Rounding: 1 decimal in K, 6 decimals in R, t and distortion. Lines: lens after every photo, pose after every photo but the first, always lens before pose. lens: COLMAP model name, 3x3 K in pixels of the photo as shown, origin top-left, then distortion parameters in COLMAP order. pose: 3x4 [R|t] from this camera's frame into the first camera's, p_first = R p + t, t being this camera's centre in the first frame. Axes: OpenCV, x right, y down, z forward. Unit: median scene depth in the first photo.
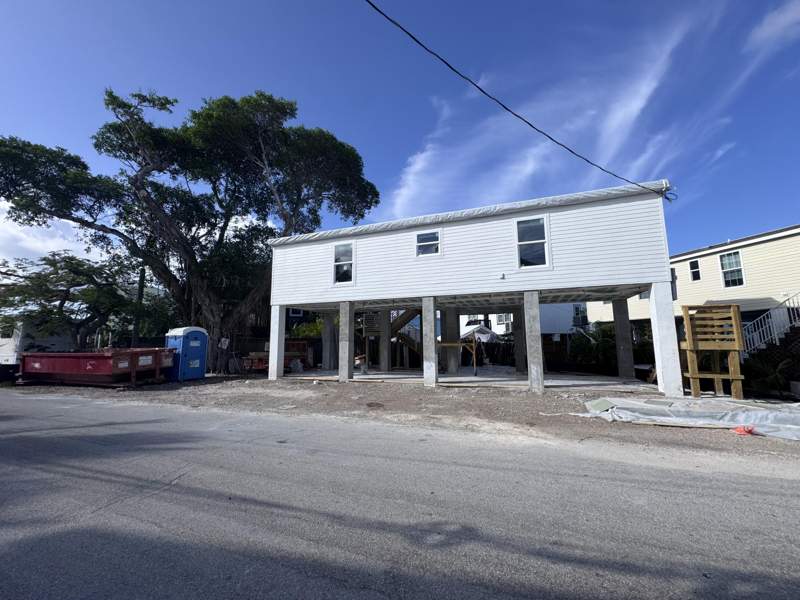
lens RADIAL K [[320.3, 0, 400.0], [0, 320.3, 300.0], [0, 0, 1]] dist [-0.001106, 0.000045]
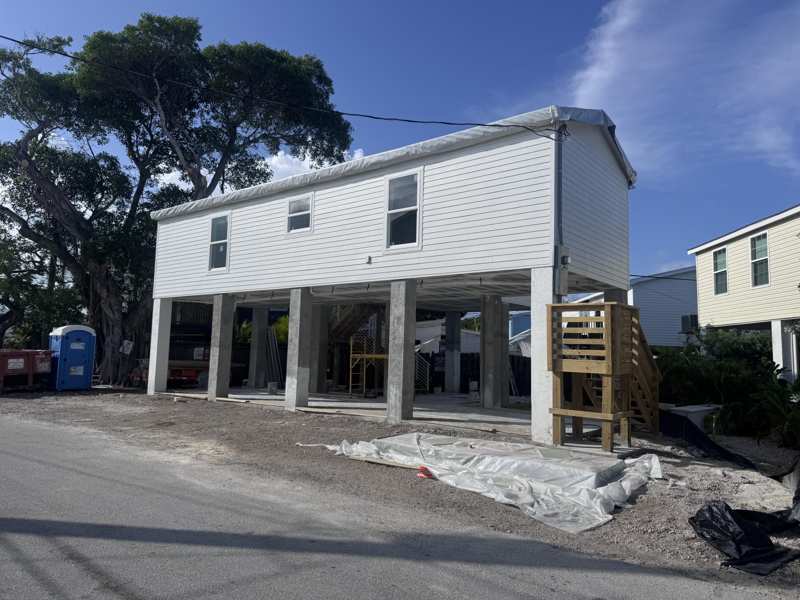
lens RADIAL K [[554.7, 0, 400.0], [0, 554.7, 300.0], [0, 0, 1]] dist [0.009087, -0.030431]
pose [[0.959684, 0.000979, -0.281079, 0.591301], [0.008126, 0.999479, 0.031227, -0.018708], [0.280963, -0.032252, 0.959177, -0.121631]]
